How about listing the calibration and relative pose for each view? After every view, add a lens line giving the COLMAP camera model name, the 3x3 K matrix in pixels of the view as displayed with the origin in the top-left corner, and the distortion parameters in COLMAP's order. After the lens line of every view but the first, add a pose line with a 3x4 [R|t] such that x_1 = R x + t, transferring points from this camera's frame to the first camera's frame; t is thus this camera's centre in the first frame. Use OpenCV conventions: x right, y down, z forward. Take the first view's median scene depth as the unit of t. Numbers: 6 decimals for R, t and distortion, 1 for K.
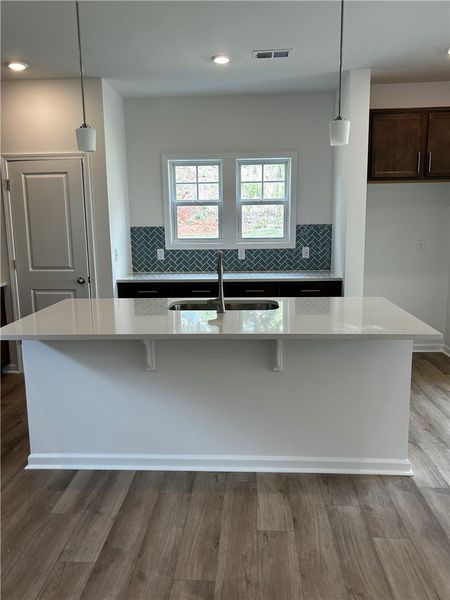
lens RADIAL K [[482.1, 0, 226.4], [0, 482.1, 295.8], [0, 0, 1]] dist [0.060518, -0.081690]
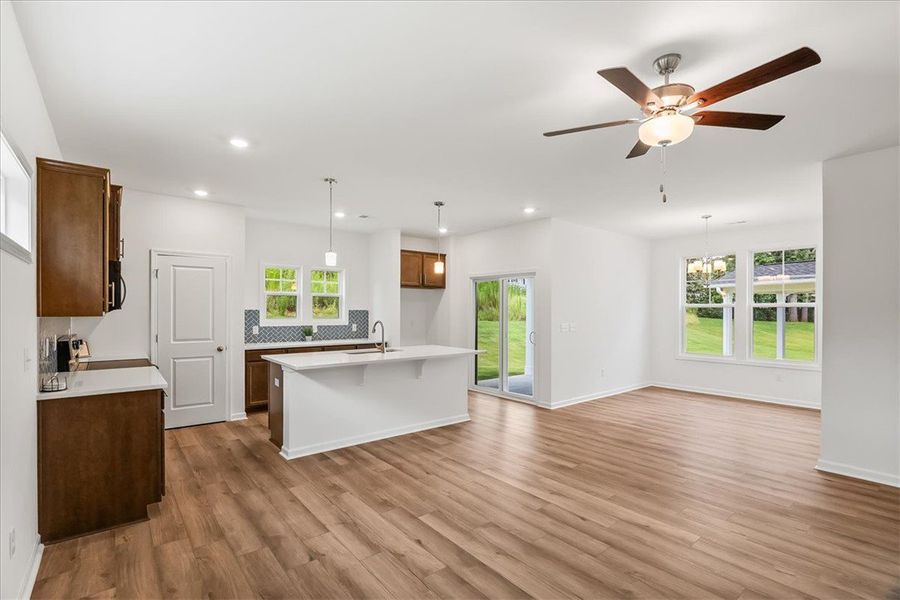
lens RADIAL K [[416.7, 0, 450.0], [0, 416.7, 310.2], [0, 0, 1]] dist [-0.009002, 0.003473]
pose [[0.738878, 0.017317, 0.673617, -0.622606], [0.093833, 0.987286, -0.128305, 0.070201], [-0.667274, 0.158009, 0.727859, -0.252545]]
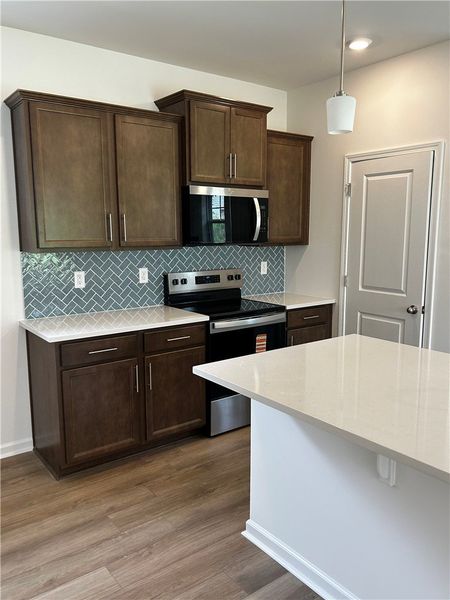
lens RADIAL K [[482.1, 0, 223.8], [0, 482.1, 302.0], [0, 0, 1]] dist [0.060518, -0.081690]
pose [[0.644508, 0.128774, -0.753676, 0.091214], [-0.130427, 0.989784, 0.057581, -0.051005], [0.753391, 0.061188, 0.654719, 0.278562]]
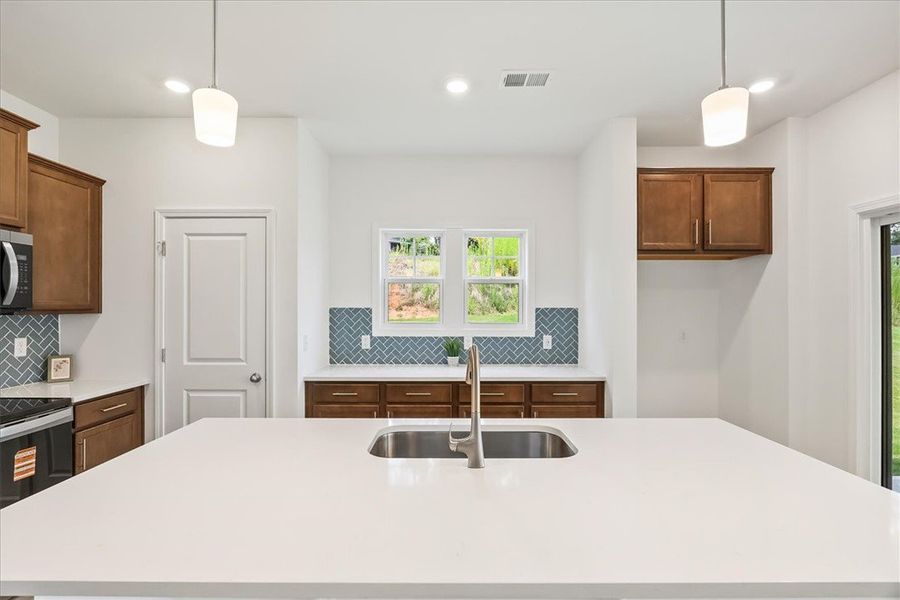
lens RADIAL K [[416.7, 0, 450.1], [0, 416.7, 306.1], [0, 0, 1]] dist [-0.009002, 0.003473]
pose [[0.998378, 0.015519, 0.054774, -0.043915], [-0.006350, 0.986480, -0.163758, -0.039903], [-0.056575, 0.163144, 0.984979, 0.369999]]
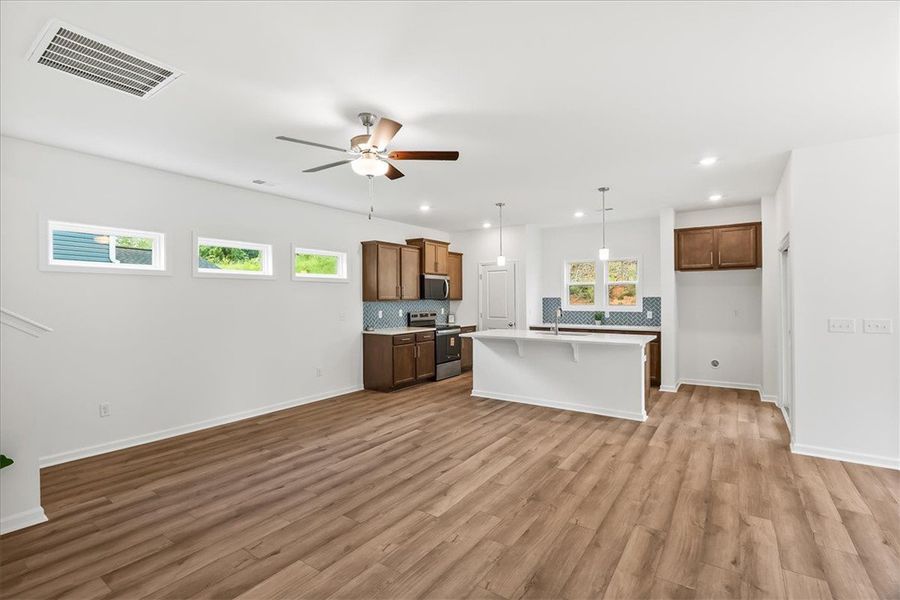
lens RADIAL K [[416.7, 0, 447.6], [0, 416.7, 297.2], [0, 0, 1]] dist [-0.009002, 0.003473]
pose [[0.849526, 0.008255, -0.527482, 0.377855], [-0.090714, 0.987270, -0.130647, 0.106029], [0.519689, 0.158838, 0.839461, -0.567244]]
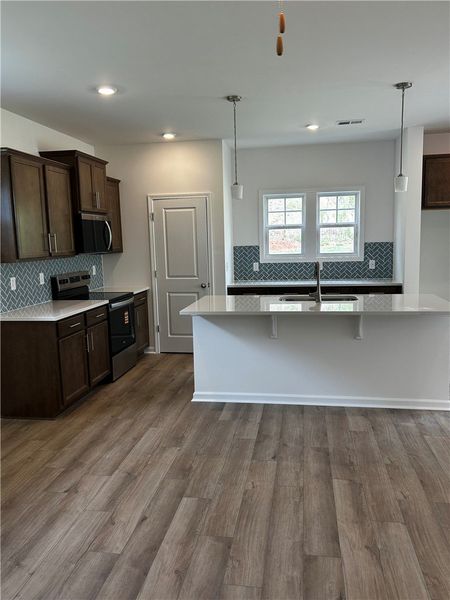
lens RADIAL K [[482.1, 0, 224.8], [0, 482.1, 302.2], [0, 0, 1]] dist [0.060518, -0.081690]
pose [[0.993917, 0.003096, -0.110087, -0.093007], [-0.005846, 0.999679, -0.024667, 0.050764], [0.109975, 0.025161, 0.993616, -0.357381]]
